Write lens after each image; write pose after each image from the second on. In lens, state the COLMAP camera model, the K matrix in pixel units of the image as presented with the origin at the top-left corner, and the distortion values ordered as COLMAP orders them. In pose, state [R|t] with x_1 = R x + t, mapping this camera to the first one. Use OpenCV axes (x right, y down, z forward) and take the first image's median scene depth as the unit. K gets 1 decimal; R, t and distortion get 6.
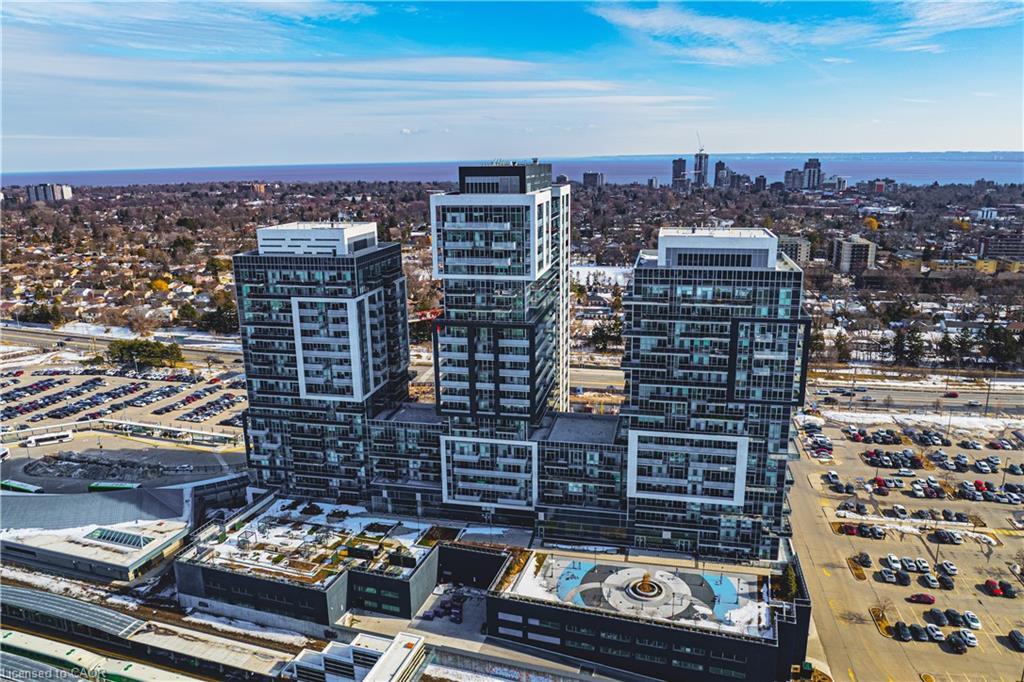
lens RADIAL K [[723.1, 0, 512.0], [0, 723.1, 341.0], [0, 0, 1]] dist [-0.038299, 0.000578]
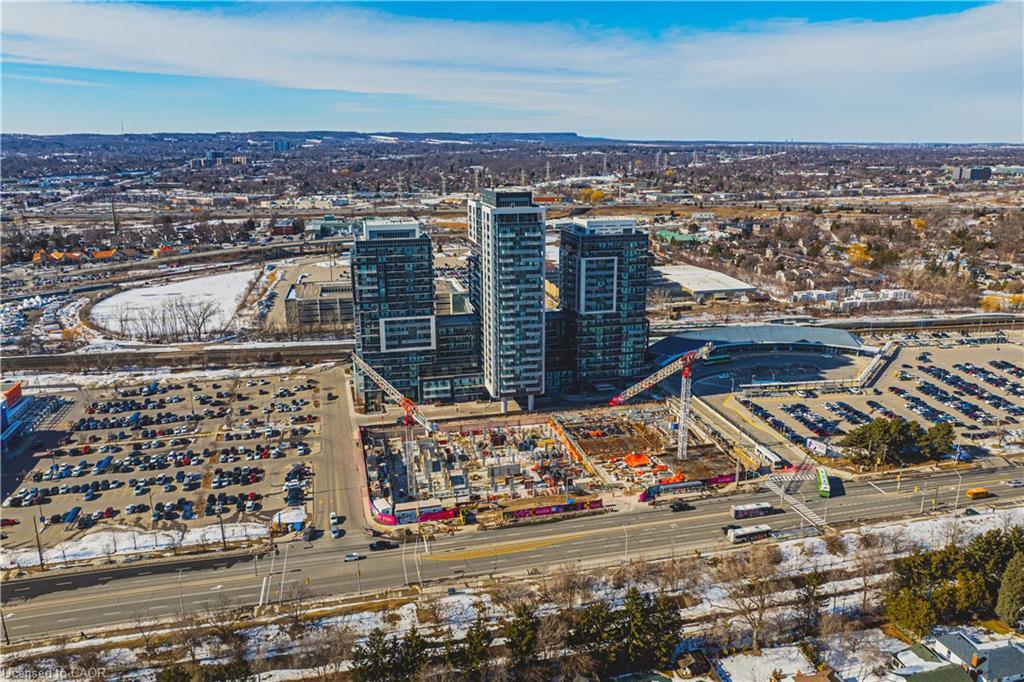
lens RADIAL K [[723.1, 0, 512.0], [0, 723.1, 341.0], [0, 0, 1]] dist [-0.038299, 0.000578]
pose [[-0.897718, 0.133230, -0.419943, 0.825203], [-0.089556, 0.878097, 0.470027, -0.801903], [0.431373, 0.459560, -0.776352, 2.720178]]
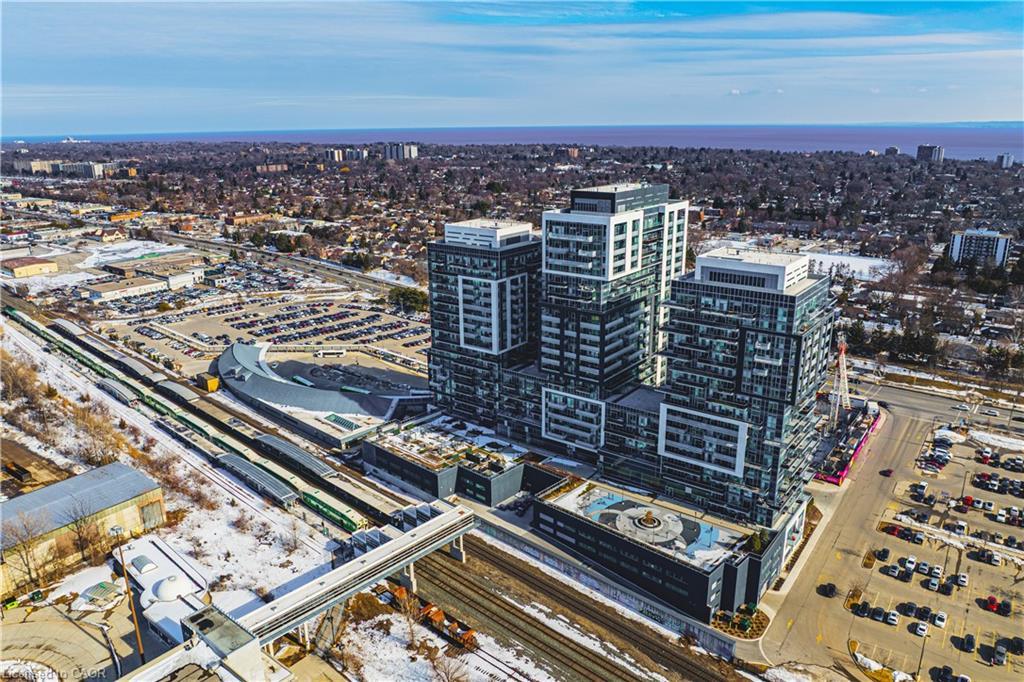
lens RADIAL K [[723.1, 0, 512.0], [0, 723.1, 341.0], [0, 0, 1]] dist [-0.038299, 0.000578]
pose [[0.907501, 0.127169, -0.400338, 0.389177], [-0.106594, 0.991593, 0.073352, -0.049576], [0.406301, -0.023894, 0.913427, -0.269208]]
